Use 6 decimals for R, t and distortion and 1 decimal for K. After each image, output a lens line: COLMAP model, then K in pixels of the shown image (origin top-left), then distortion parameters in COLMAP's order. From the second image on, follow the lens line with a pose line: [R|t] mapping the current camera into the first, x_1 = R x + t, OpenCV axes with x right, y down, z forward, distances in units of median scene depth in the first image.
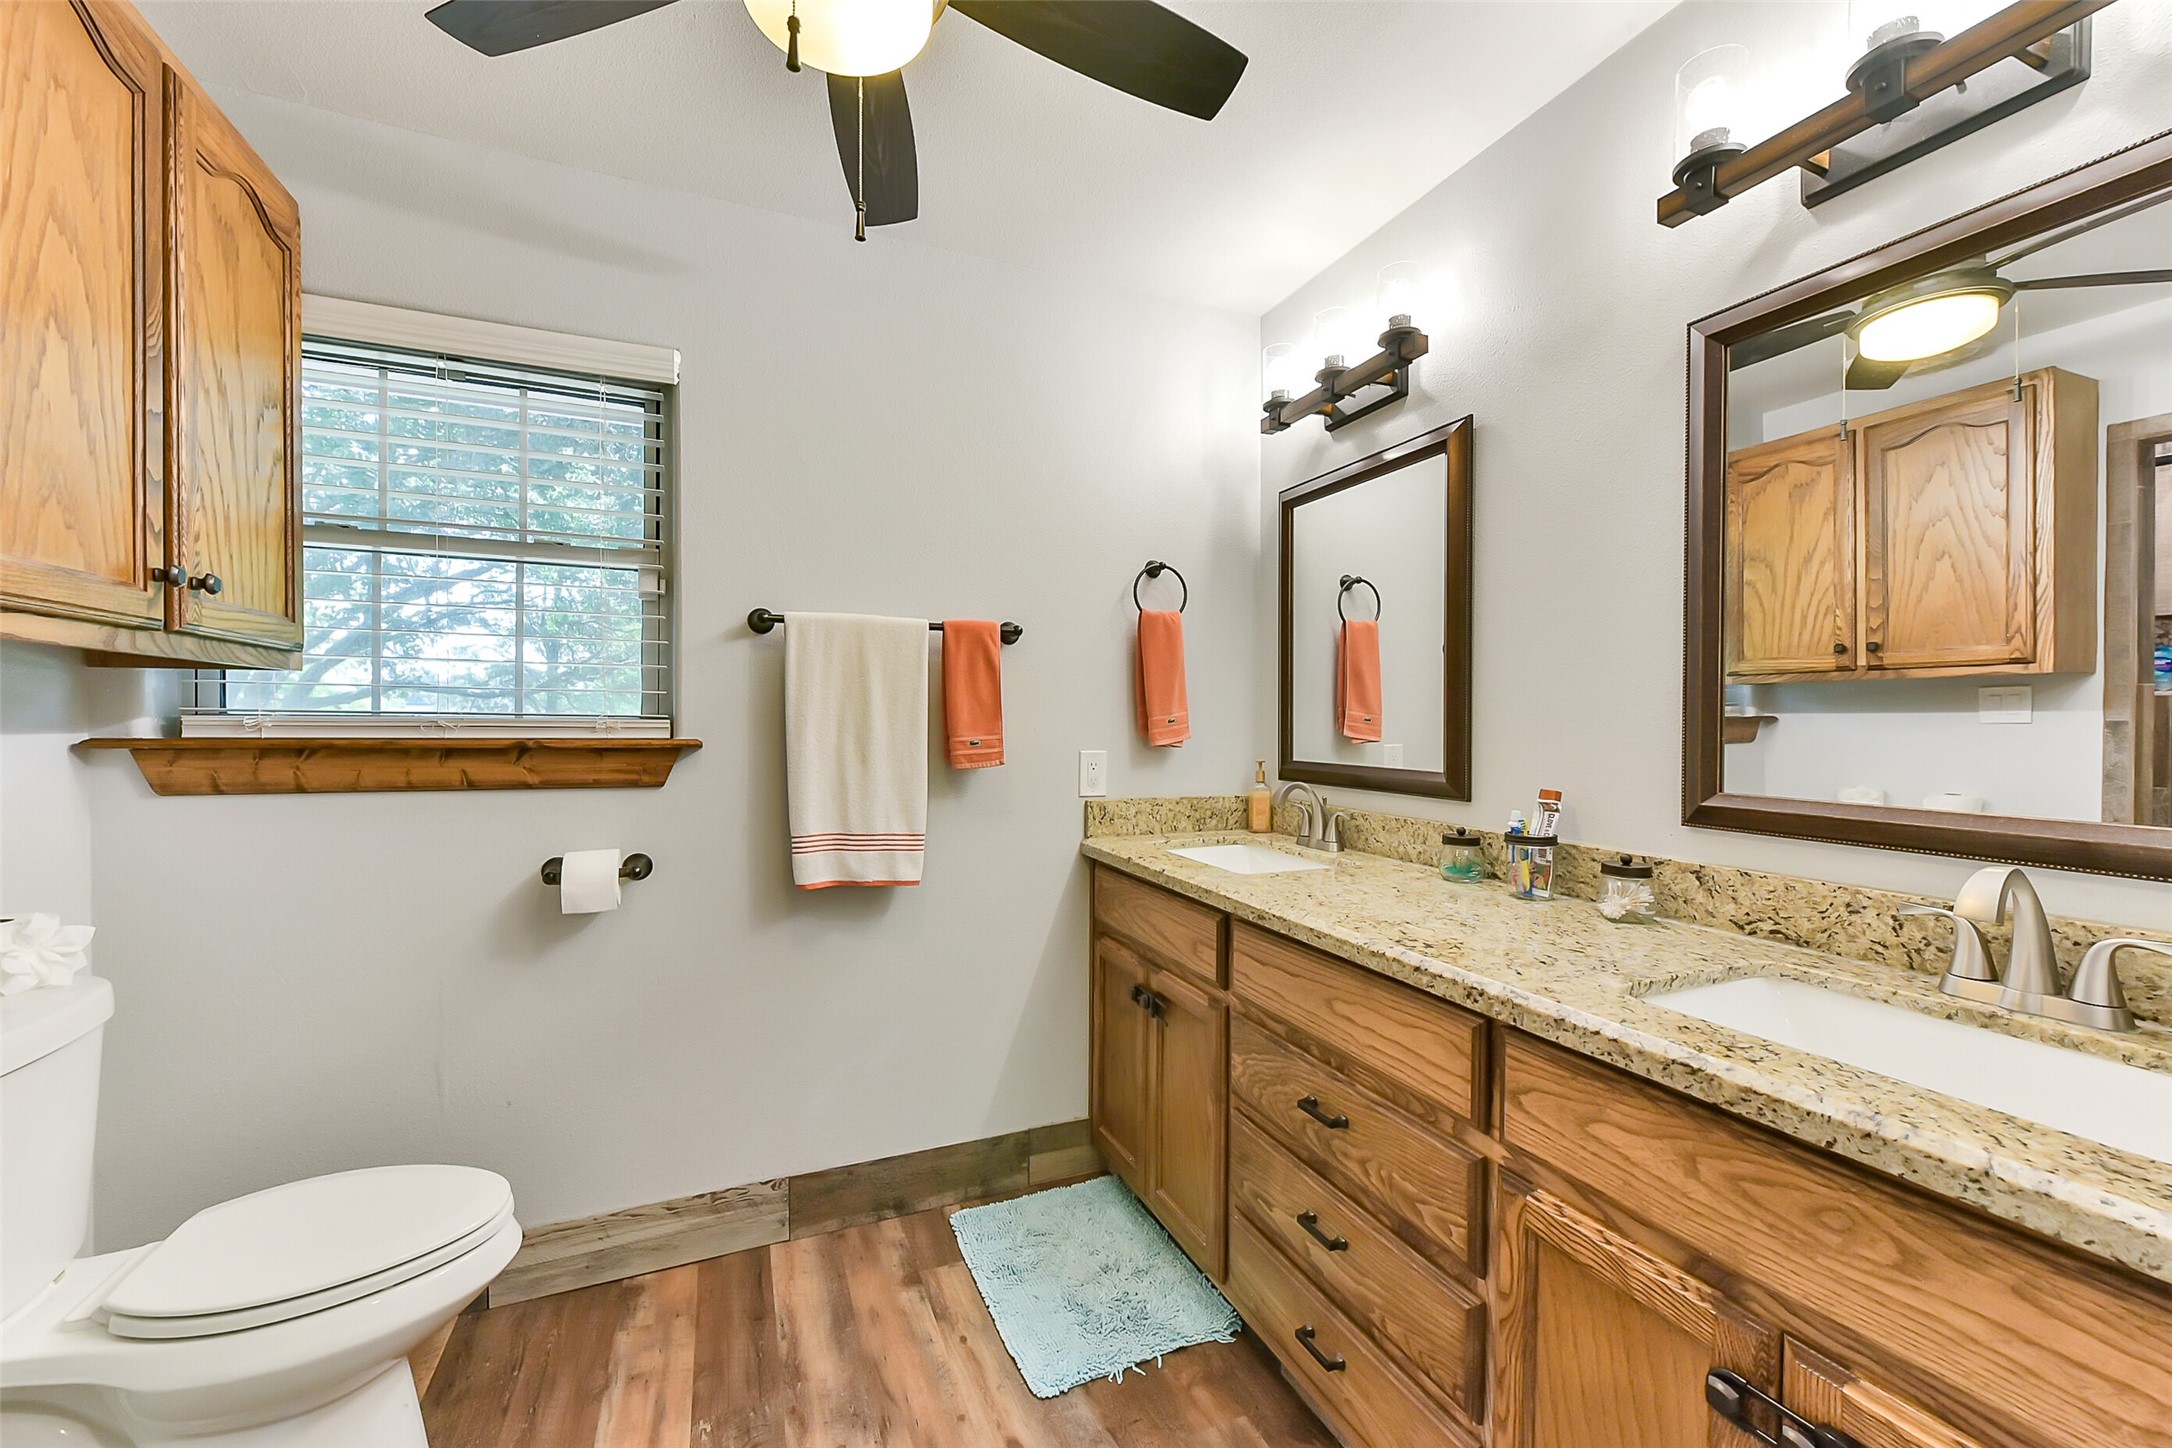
lens RADIAL K [[850.5, 0, 1083.3], [0, 850.5, 729.3], [0, 0, 1]] dist [0.005103, -0.001130]
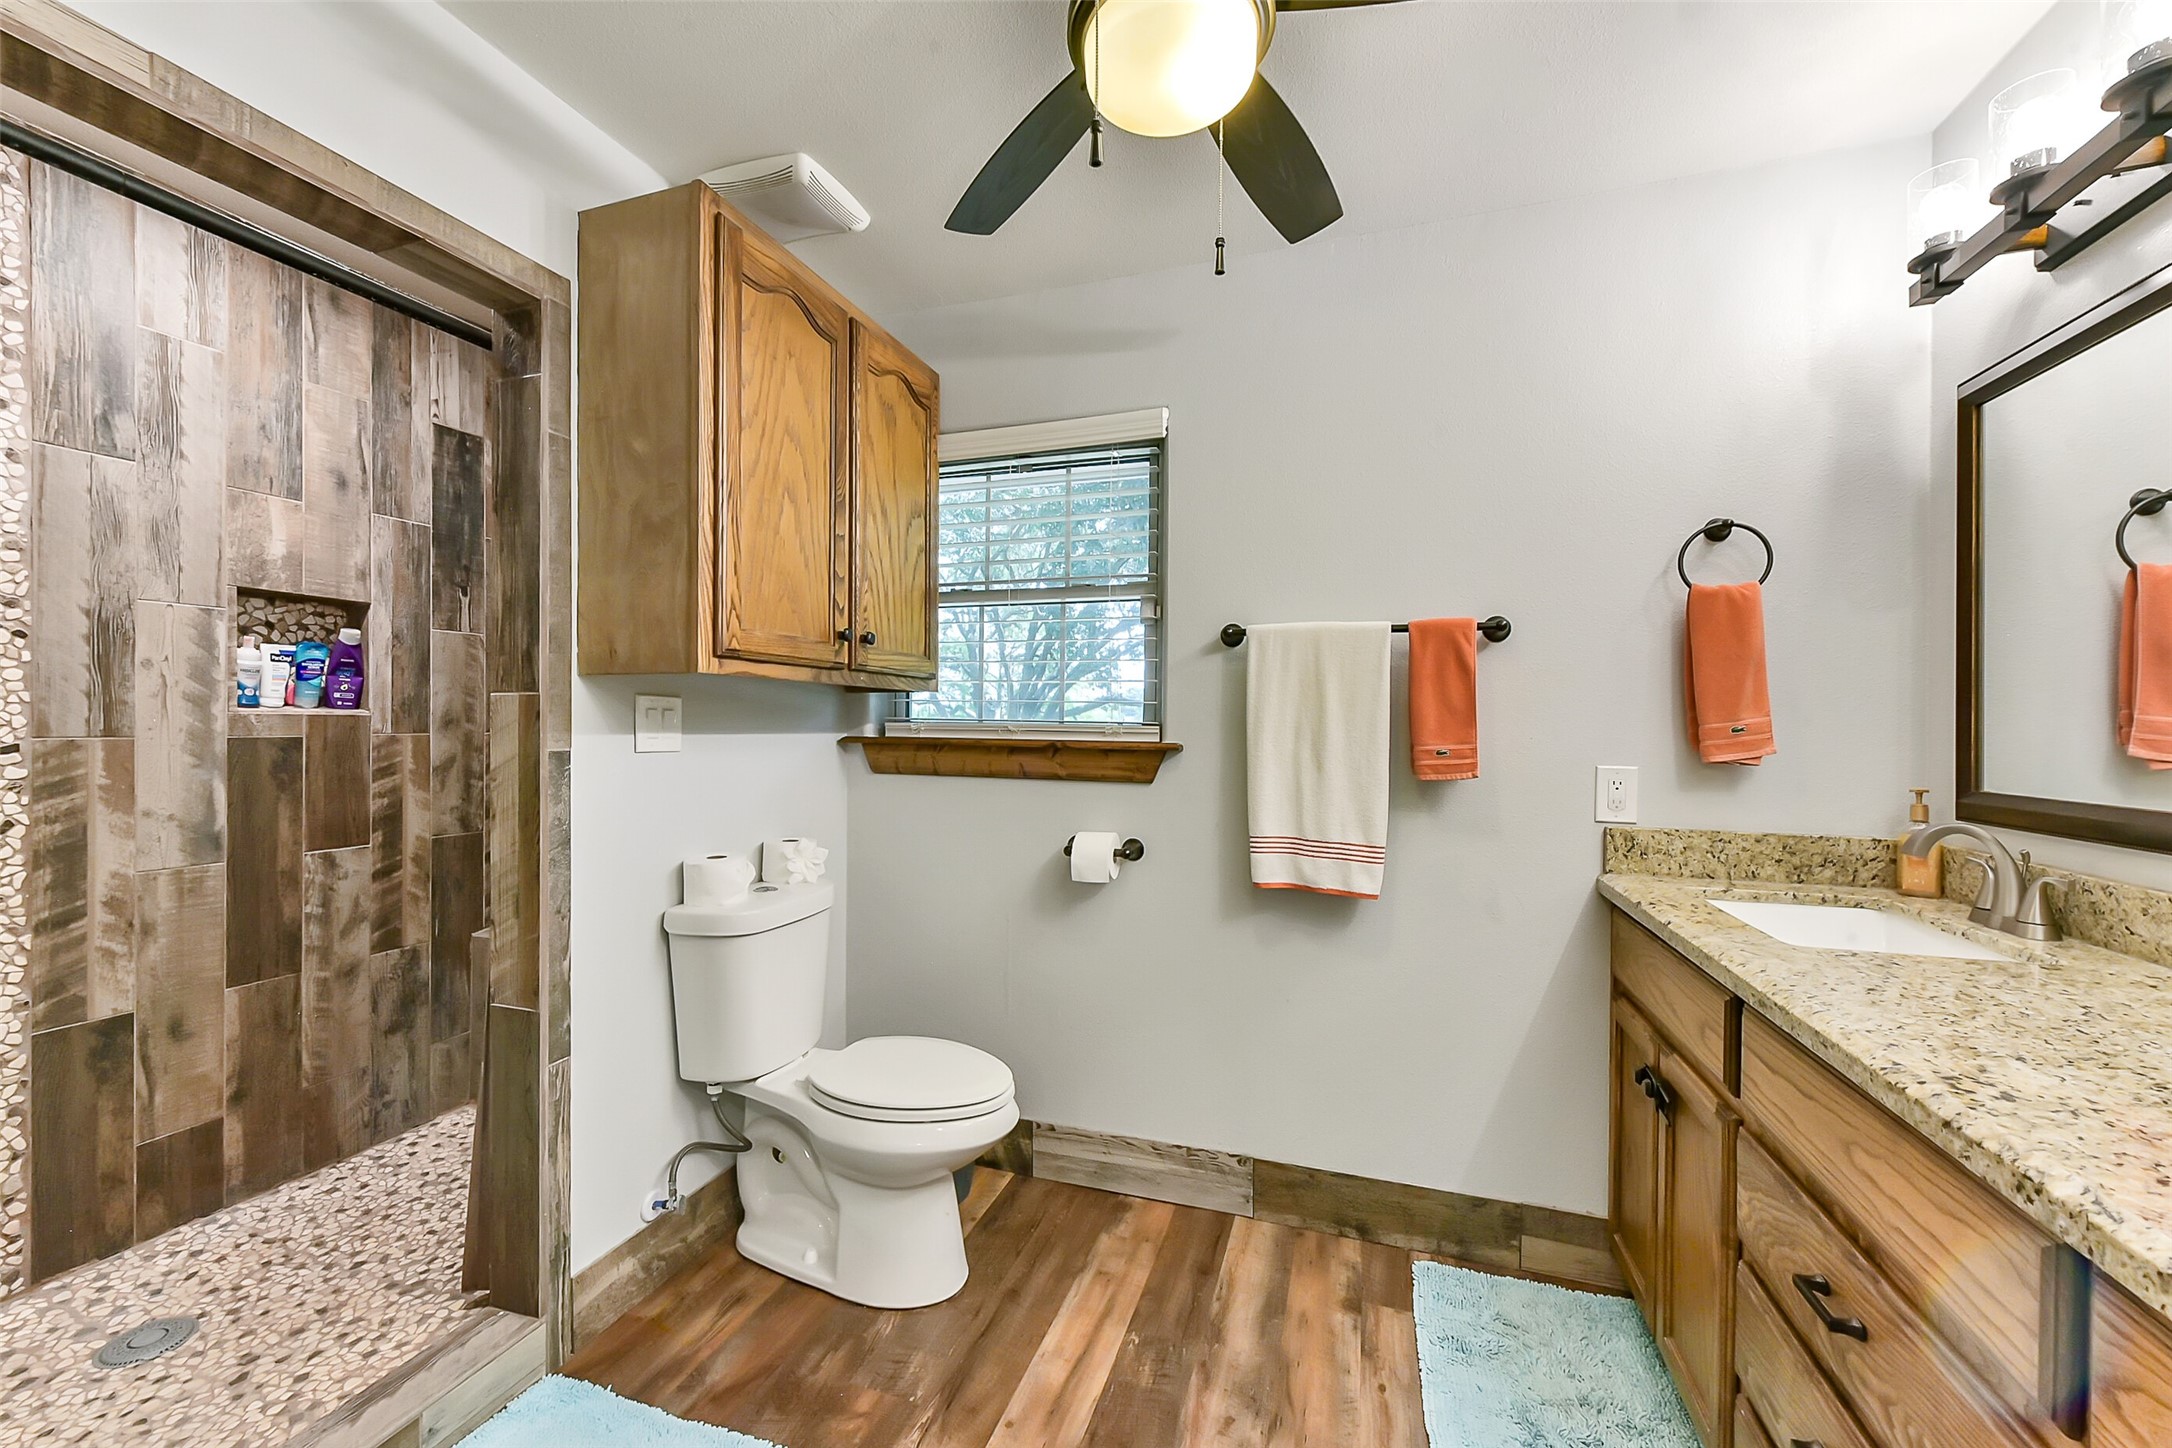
lens RADIAL K [[850.5, 0, 1076.8], [0, 850.5, 731.5], [0, 0, 1]] dist [0.005103, -0.001130]
pose [[0.744743, 0.006227, -0.667323, 0.206157], [-0.011886, 0.999922, -0.003934, 0.001661], [0.667246, 0.010861, 0.744758, 0.062853]]
